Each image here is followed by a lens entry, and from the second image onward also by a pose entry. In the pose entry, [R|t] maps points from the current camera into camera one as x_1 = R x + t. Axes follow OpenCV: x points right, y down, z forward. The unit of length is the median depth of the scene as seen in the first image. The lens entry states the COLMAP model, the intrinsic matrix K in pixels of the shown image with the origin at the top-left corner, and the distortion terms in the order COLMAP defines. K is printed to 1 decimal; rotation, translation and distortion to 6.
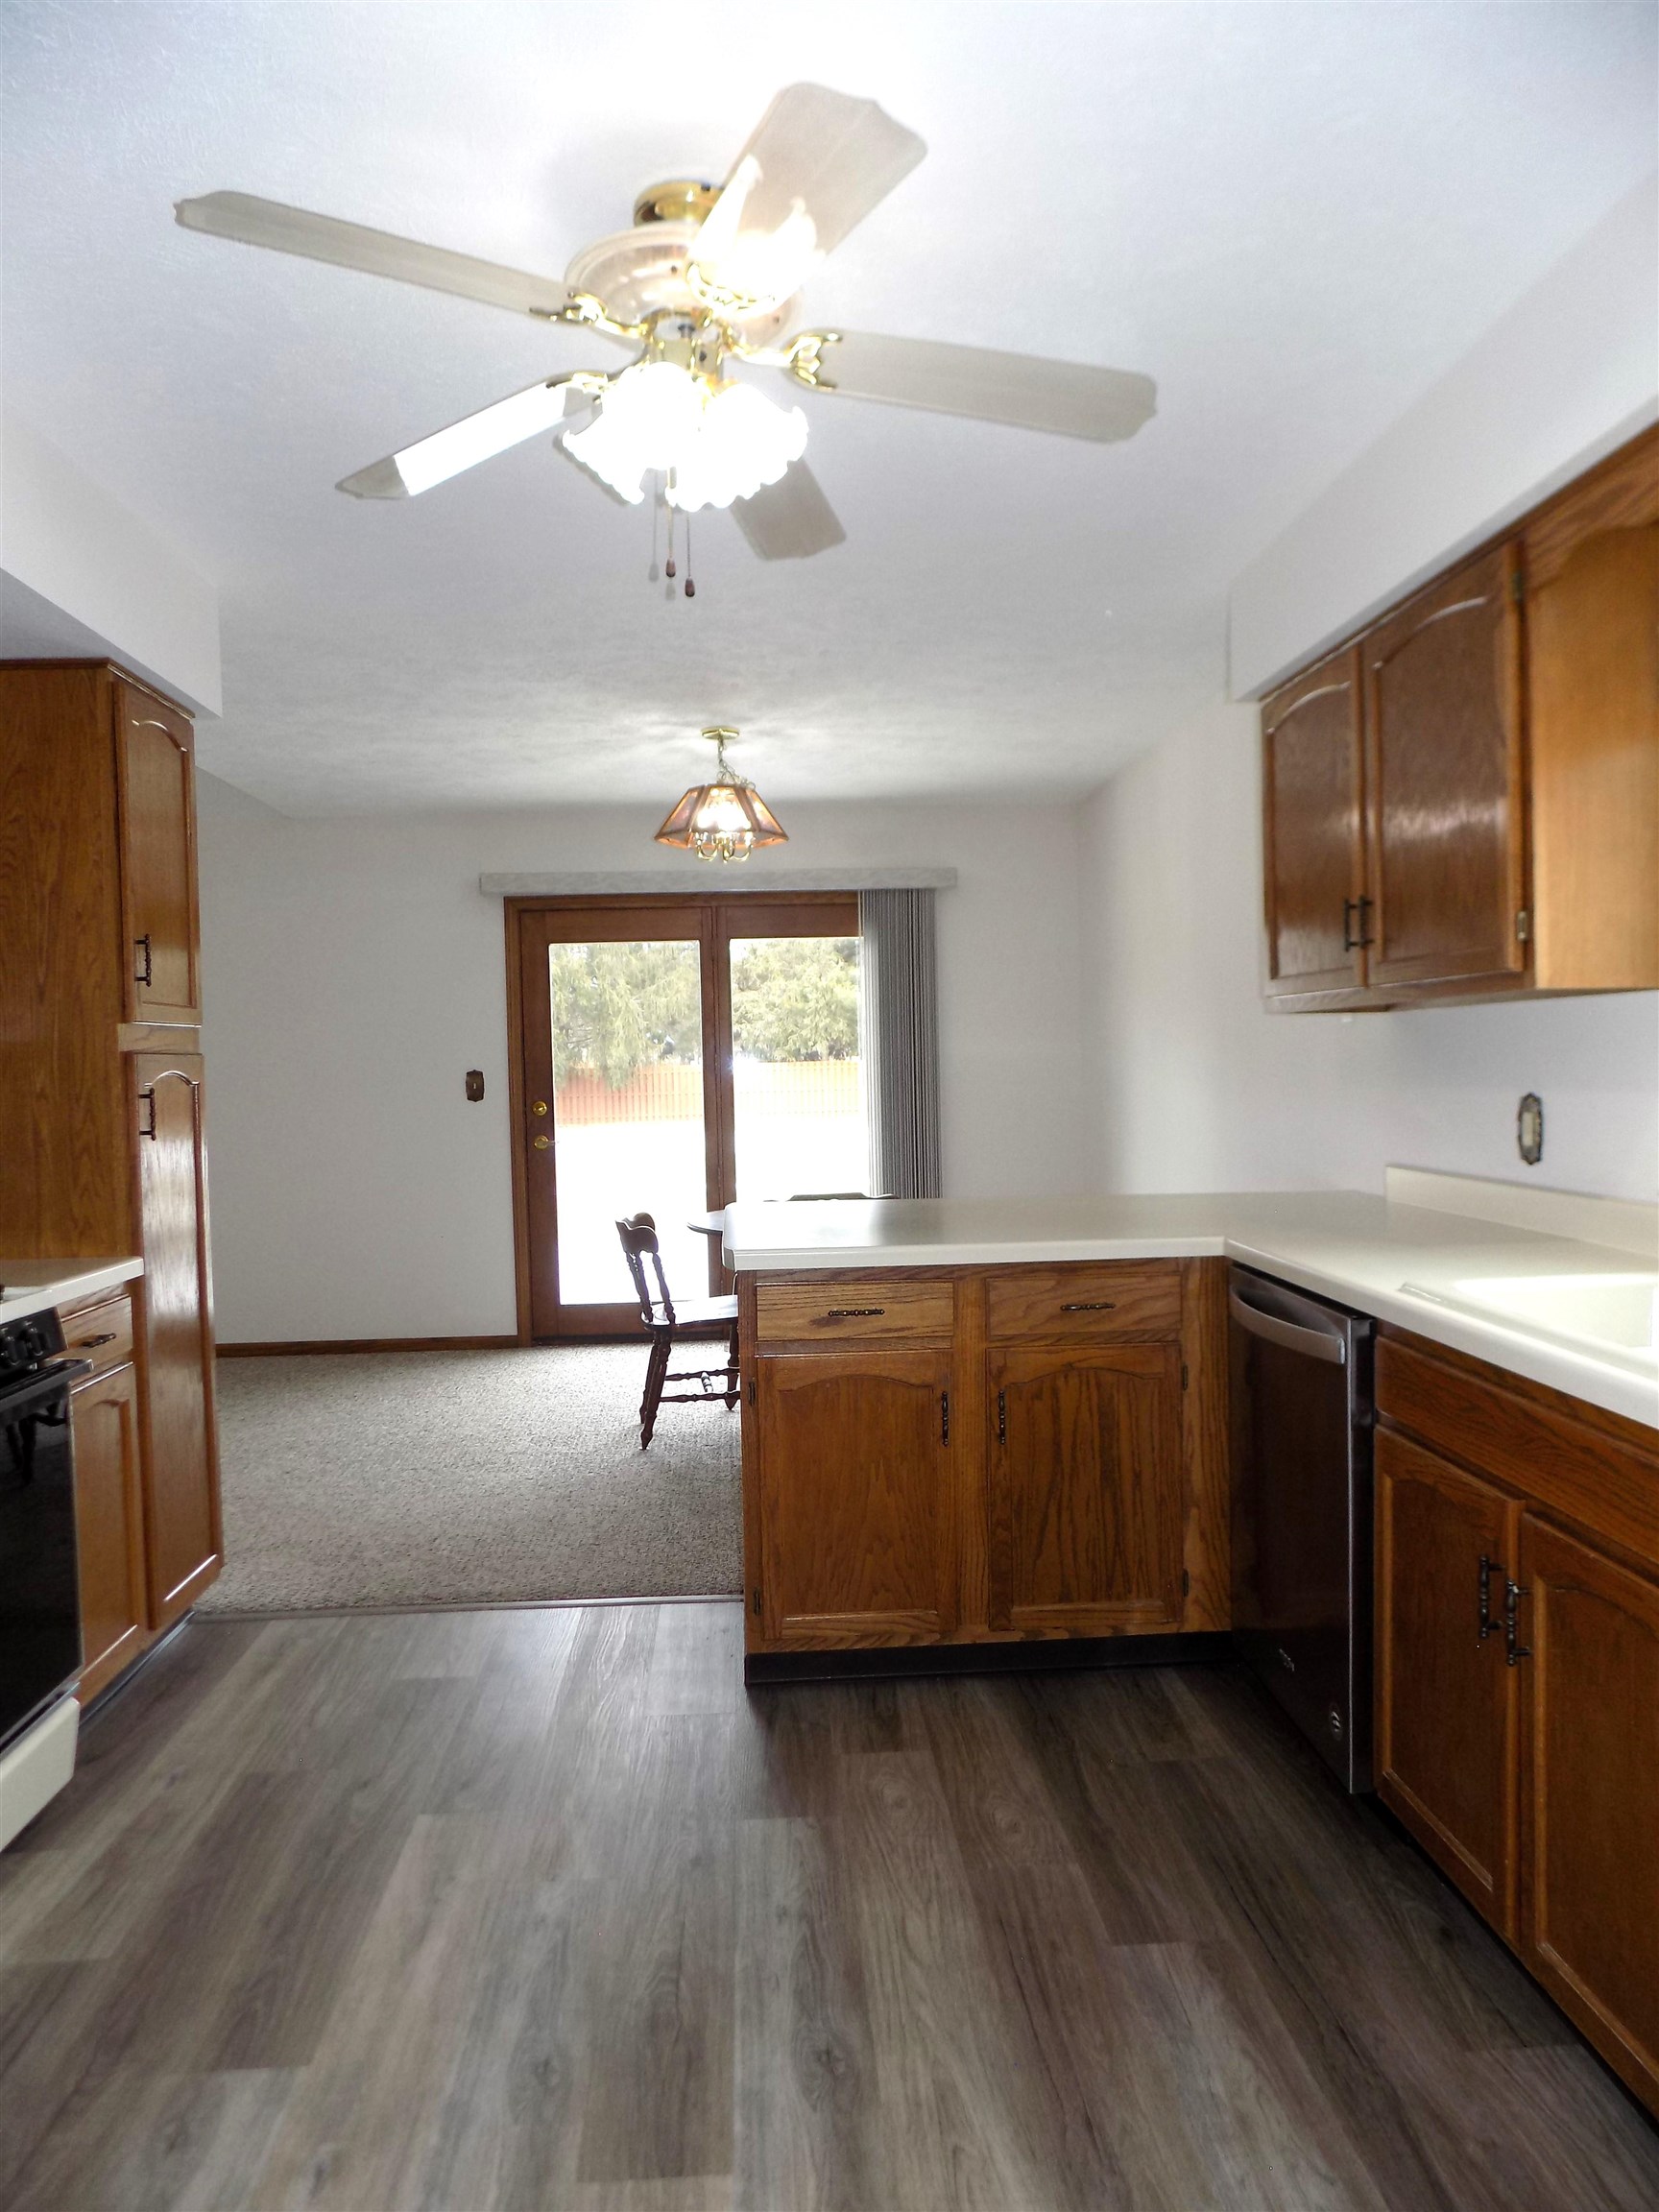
lens RADIAL K [[1499.1, 0, 799.6], [0, 1499.1, 1127.1], [0, 0, 1]] dist [-0.000985, 0.027815]
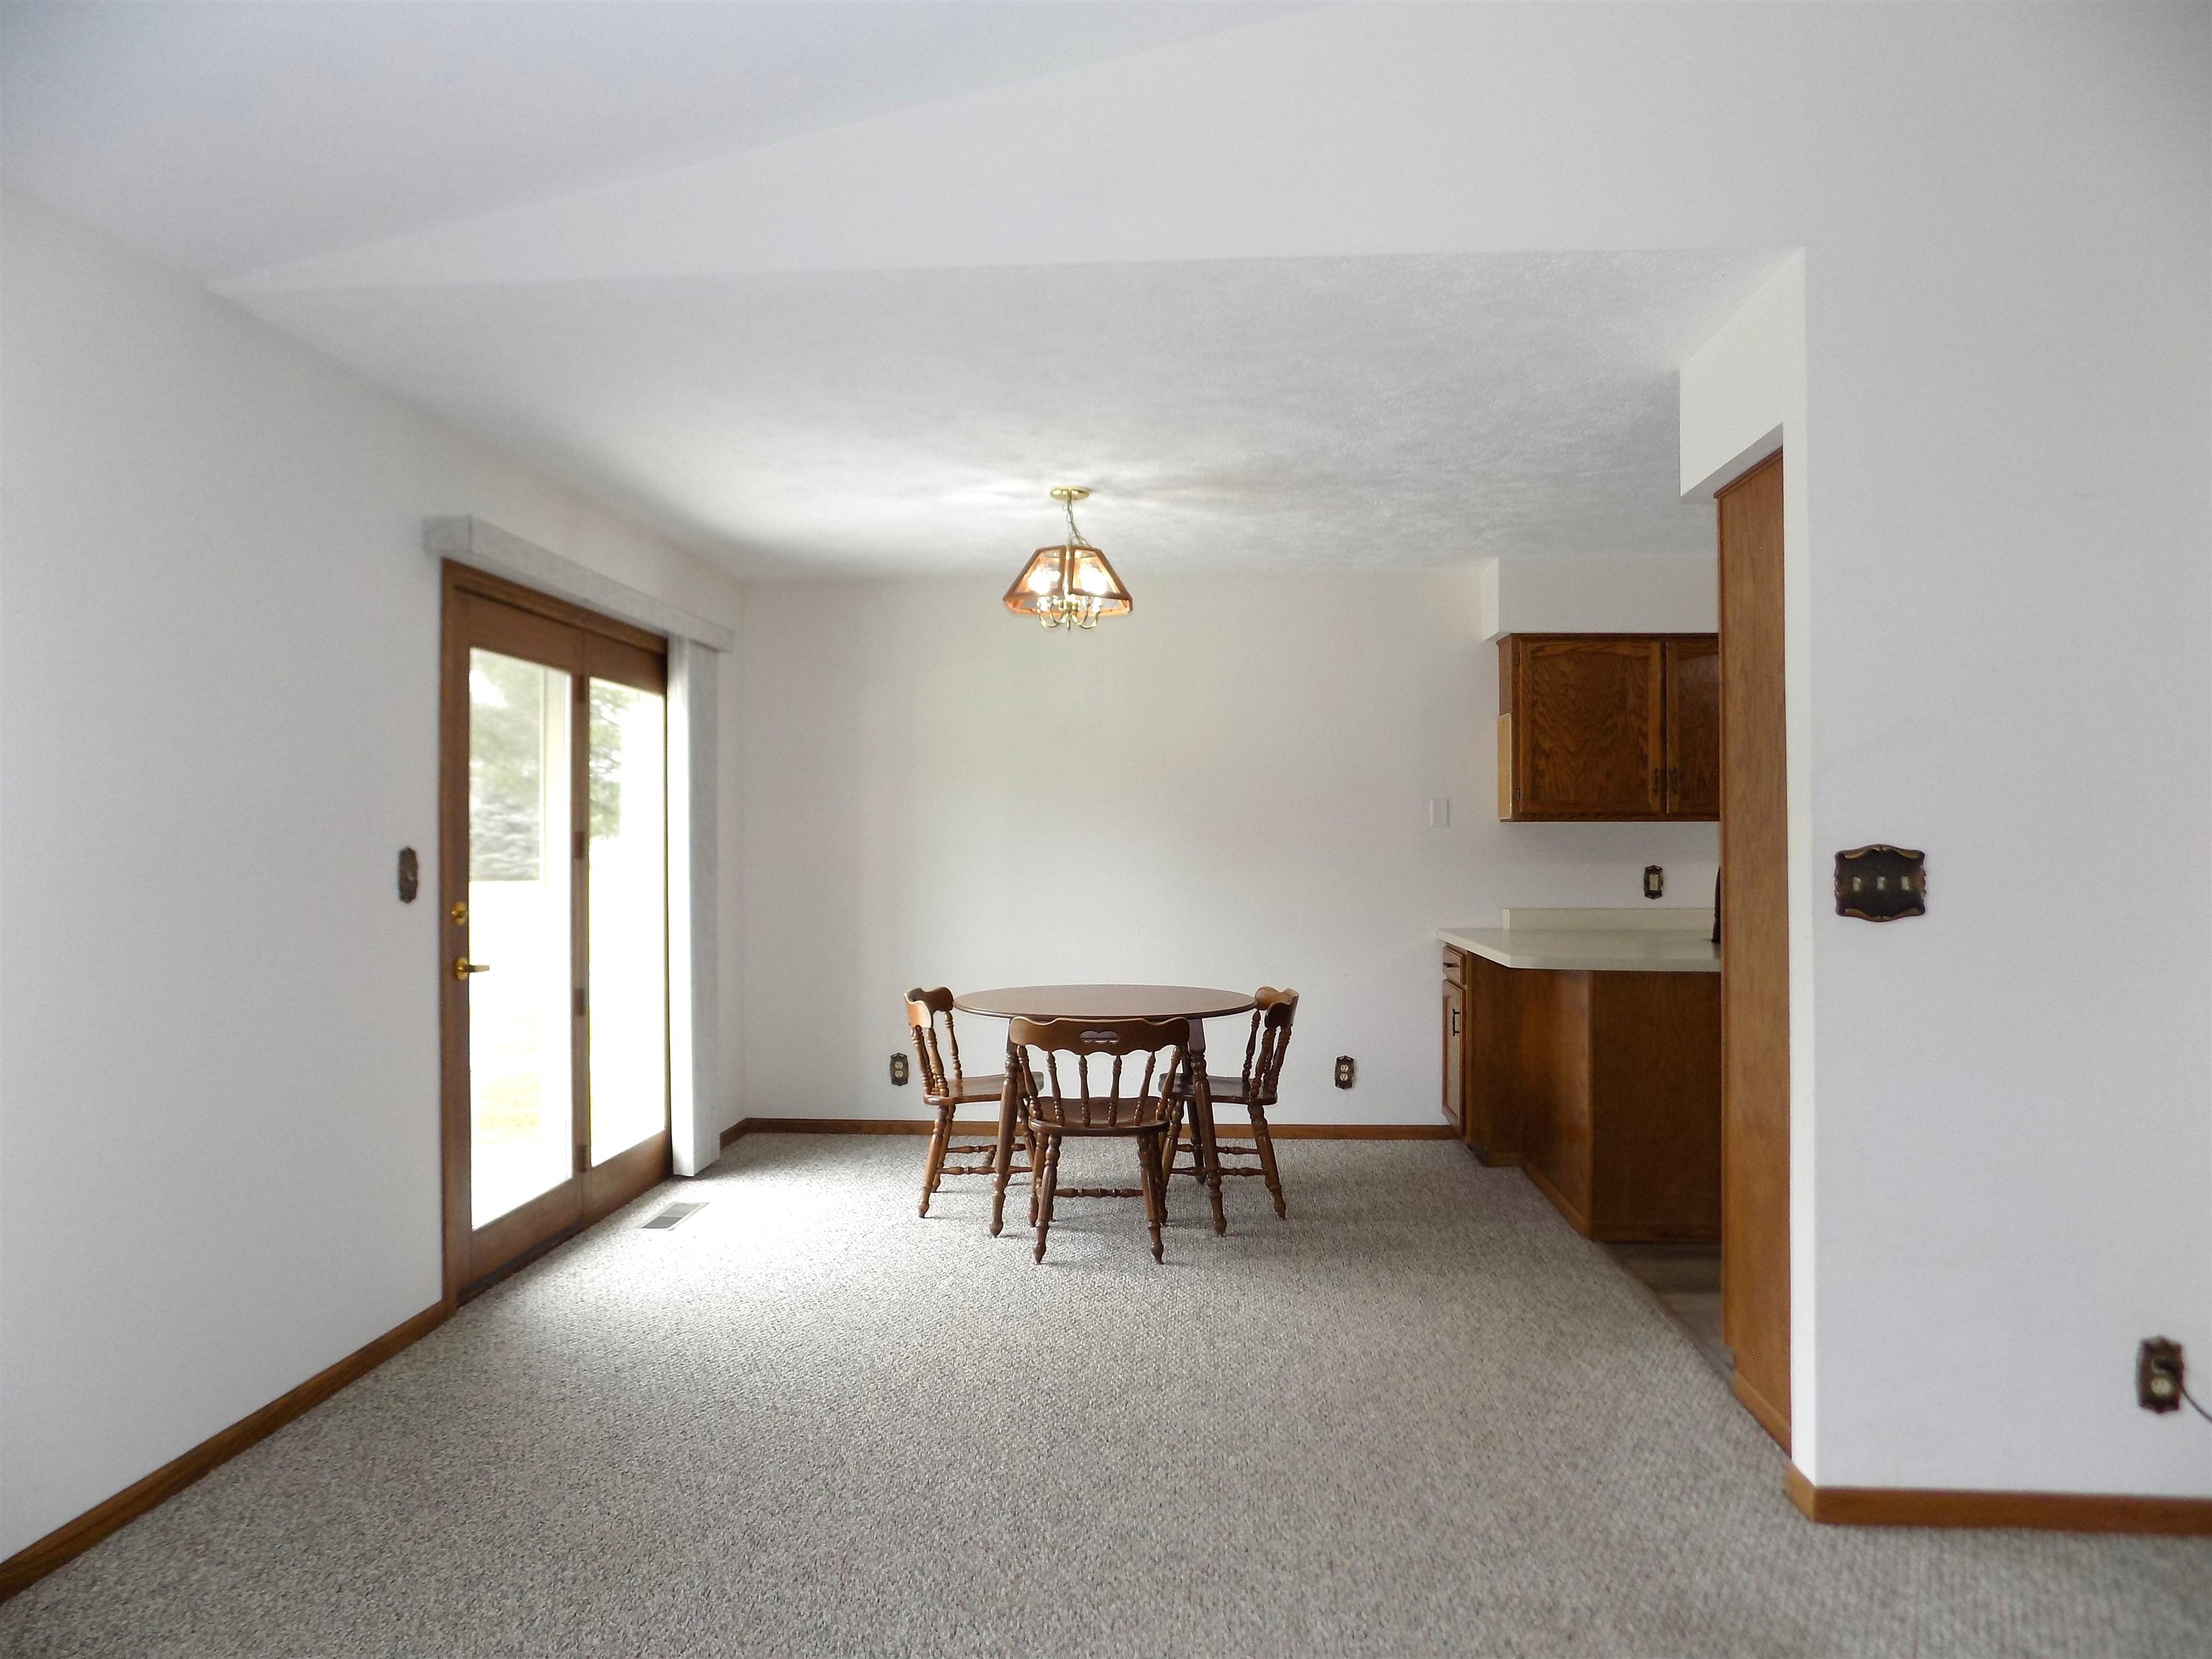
lens RADIAL K [[1502.8, 0, 1115.7], [0, 1502.8, 827.7], [0, 0, 1]] dist [-0.059225, 0.063213]
pose [[0.108342, 0.029879, 0.993665, -1.703128], [0.041207, 0.998554, -0.034519, -0.034633], [-0.993259, 0.044686, 0.106954, 1.523661]]
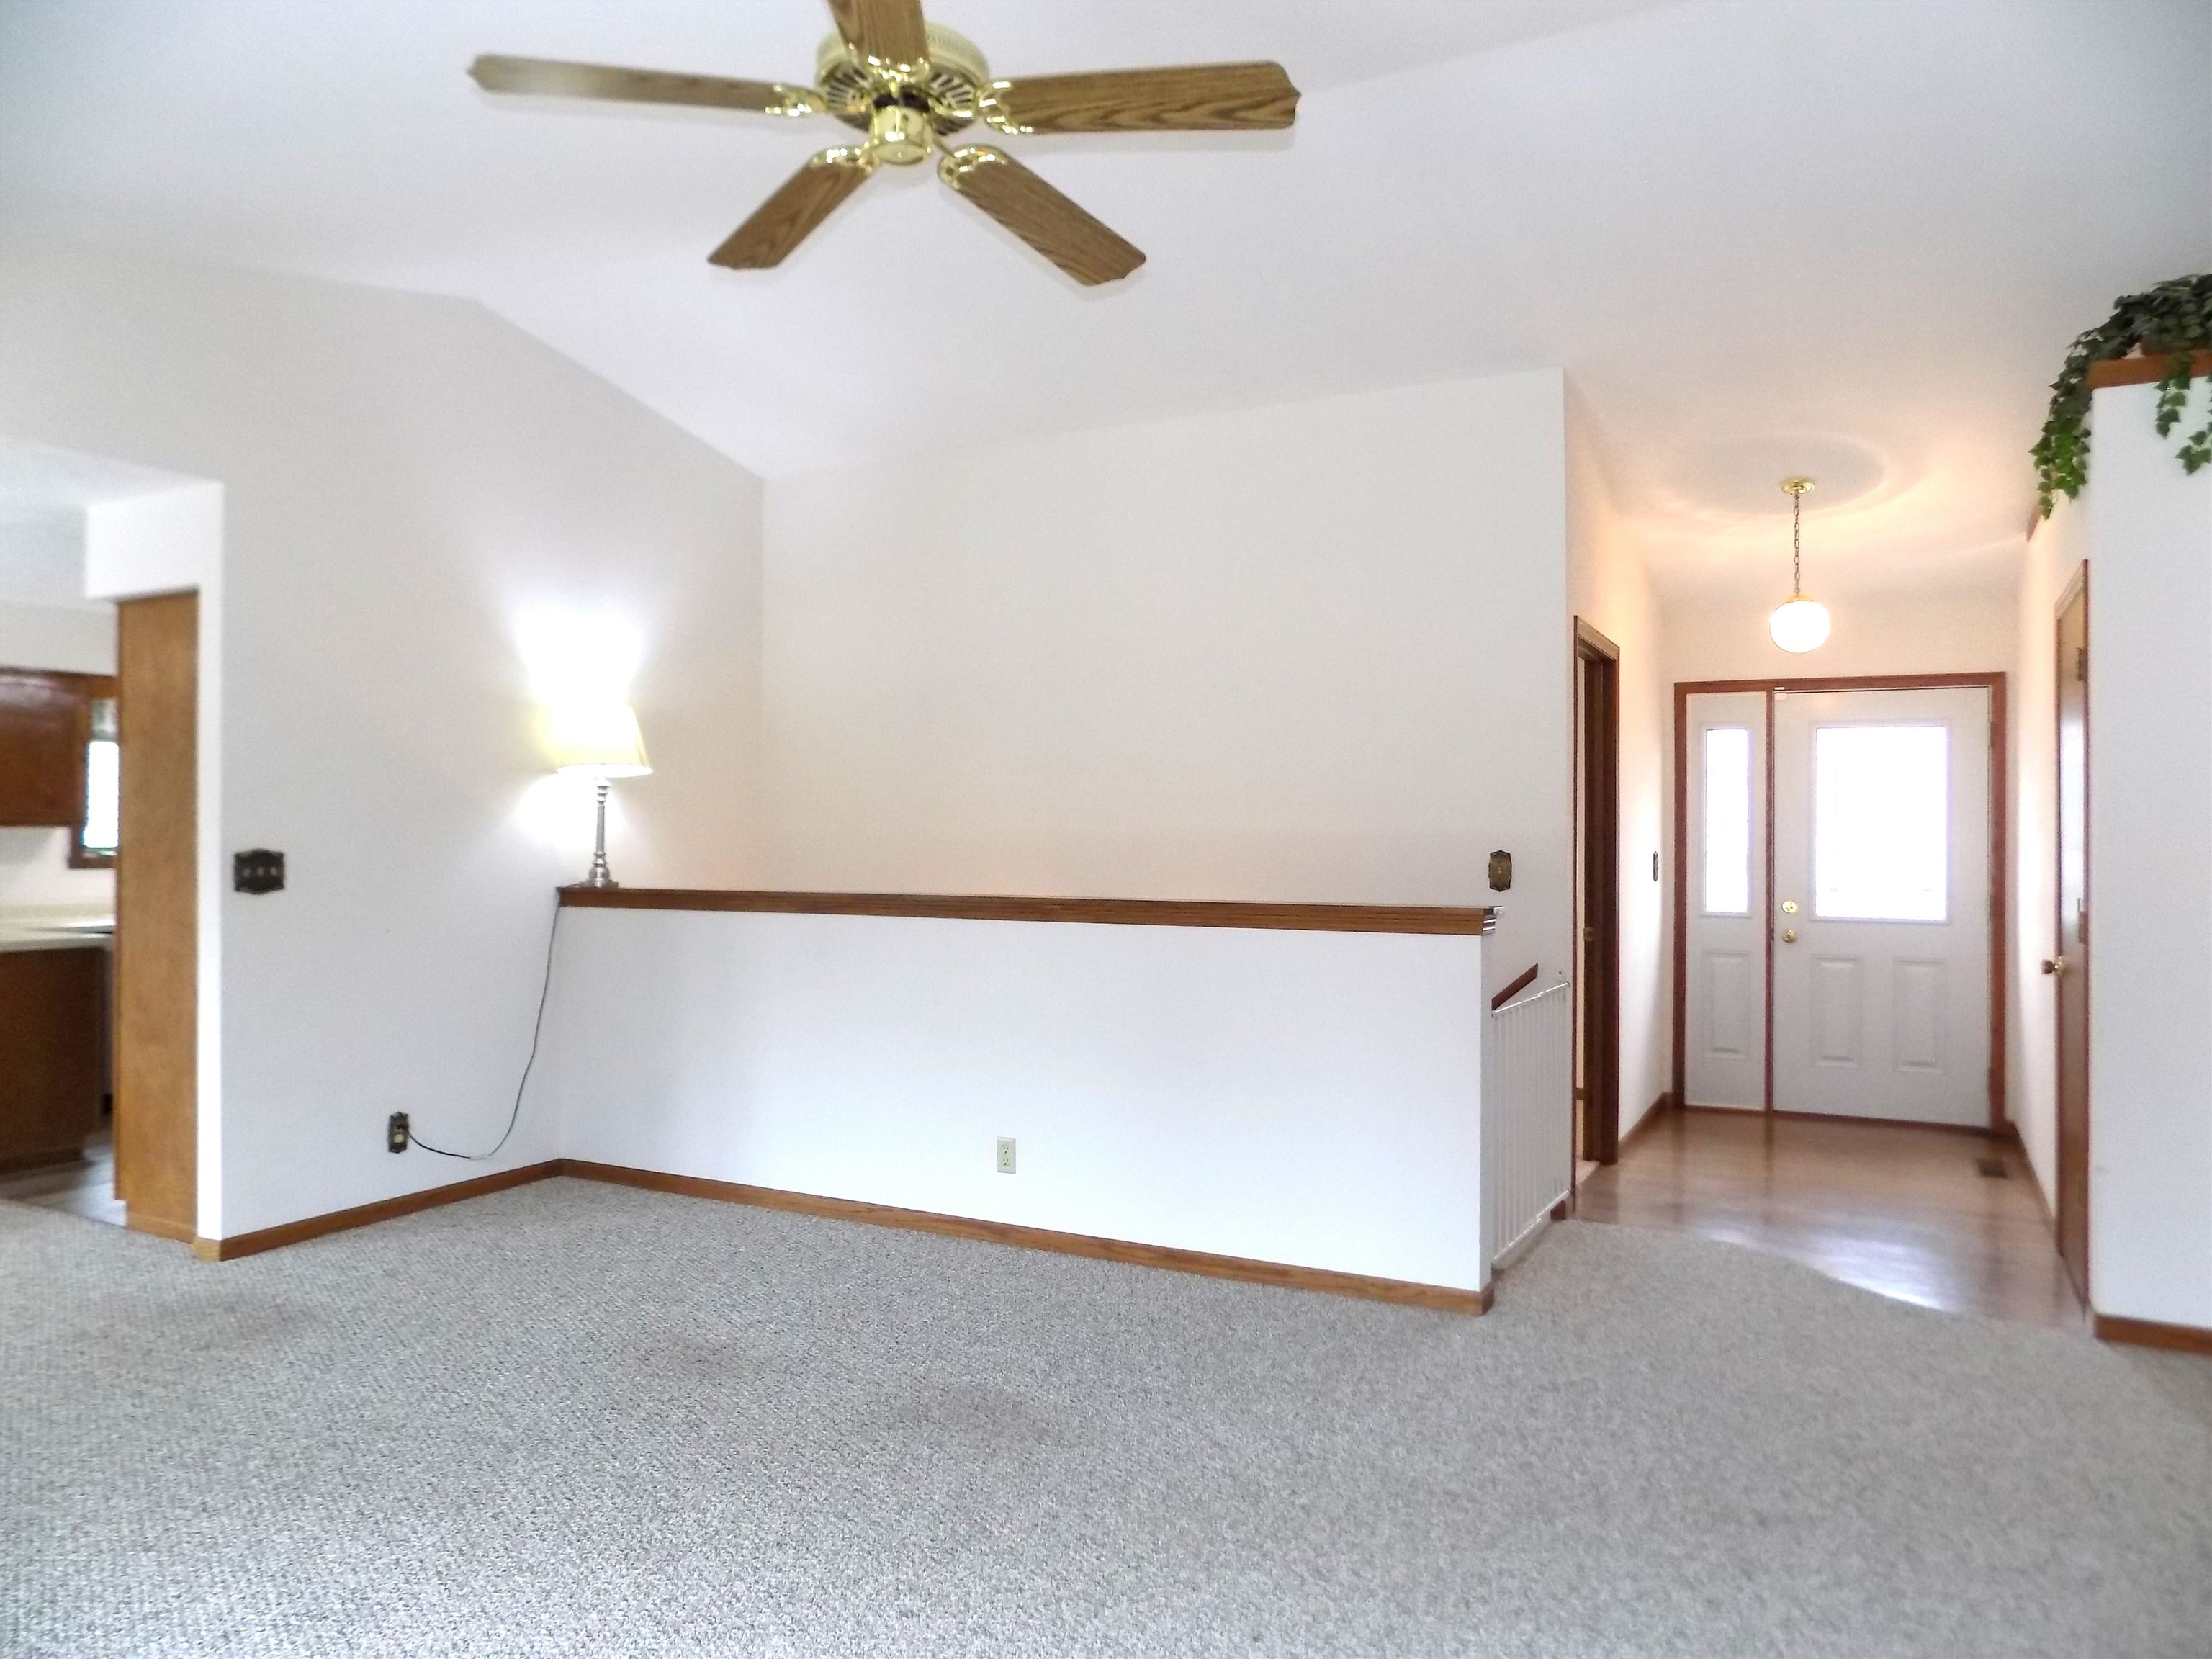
lens RADIAL K [[1502.8, 0, 1115.7], [0, 1502.8, 827.7], [0, 0, 1]] dist [-0.059225, 0.063213]
pose [[-0.861629, 0.023542, 0.506992, -2.303574], [0.039380, 0.999013, 0.020537, -0.055525], [-0.506008, 0.037660, -0.861706, 2.041795]]
